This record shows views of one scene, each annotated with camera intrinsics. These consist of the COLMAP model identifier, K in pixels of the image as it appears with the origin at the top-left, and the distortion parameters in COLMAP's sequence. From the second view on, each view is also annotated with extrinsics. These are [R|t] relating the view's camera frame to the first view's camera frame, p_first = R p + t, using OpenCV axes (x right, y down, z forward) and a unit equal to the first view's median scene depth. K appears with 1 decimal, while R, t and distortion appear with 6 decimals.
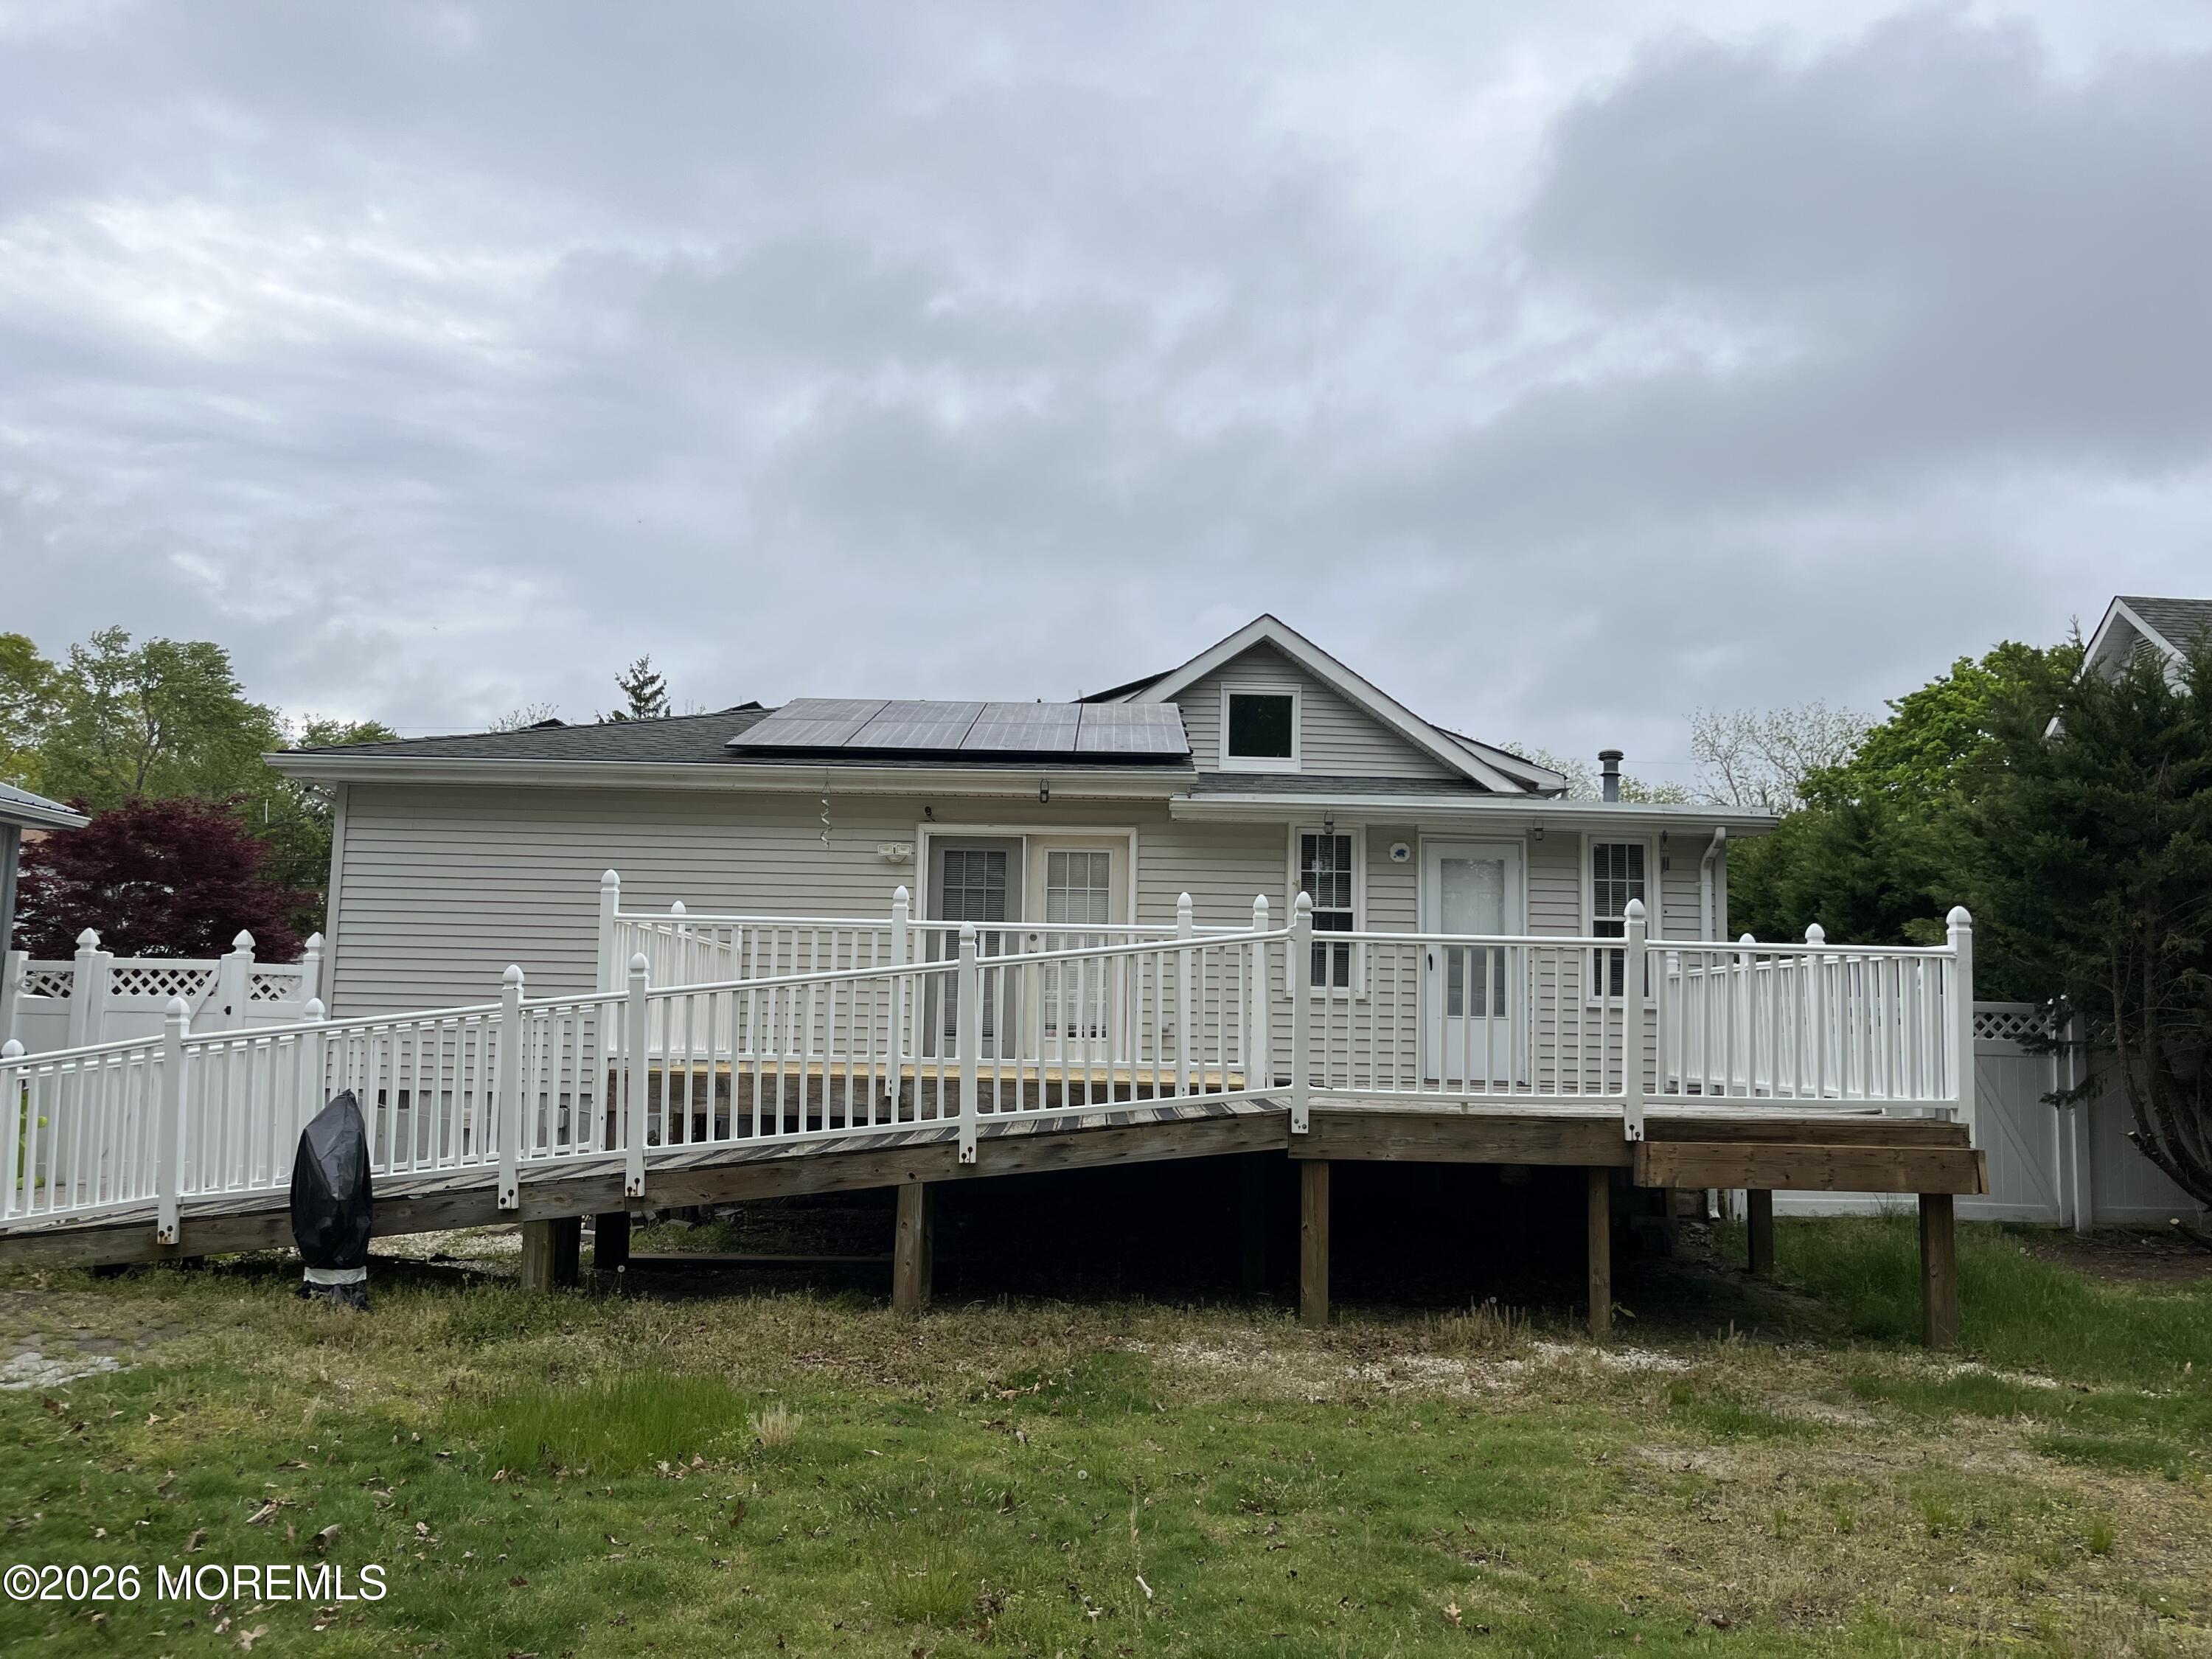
lens RADIAL K [[1664.4, 0, 1093.2], [0, 1664.4, 849.4], [0, 0, 1]] dist [0.048693, -0.063076]
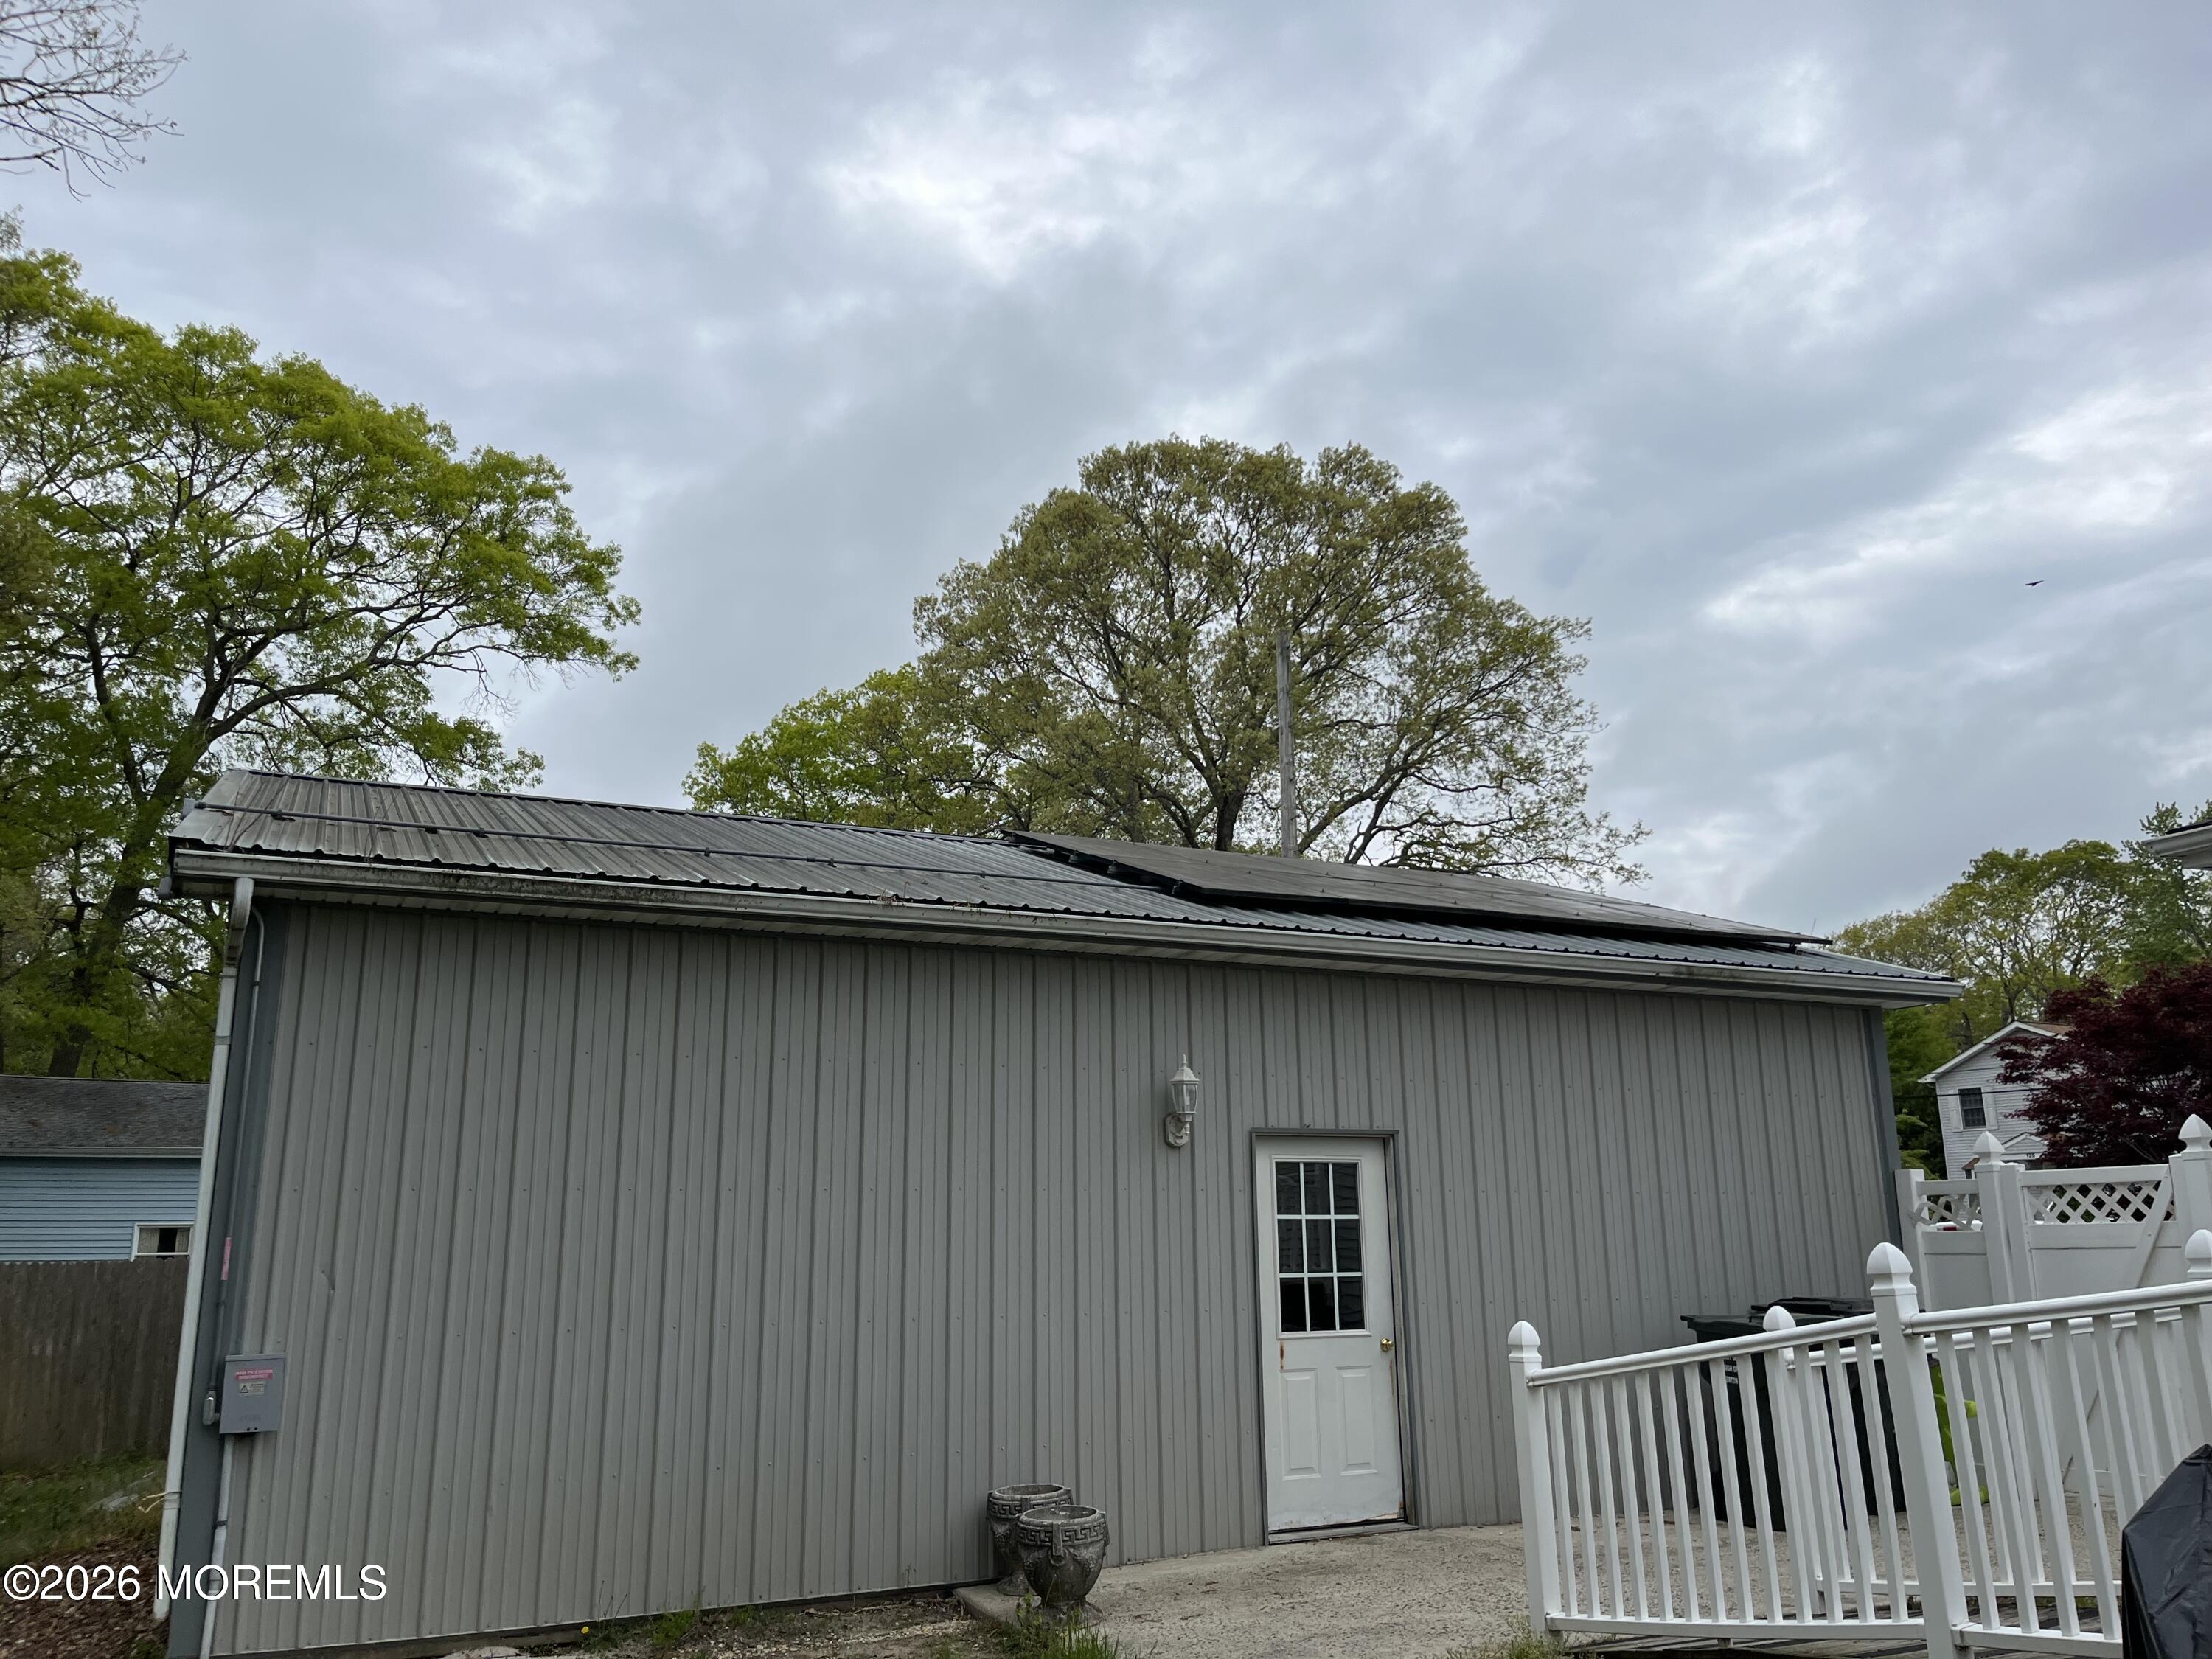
lens RADIAL K [[1664.4, 0, 1093.2], [0, 1664.4, 849.4], [0, 0, 1]] dist [0.048693, -0.063076]
pose [[0.441447, -0.230458, -0.867187, -0.109679], [0.117012, 0.972987, -0.199010, 0.027751], [0.889625, -0.013619, 0.456488, 0.329744]]
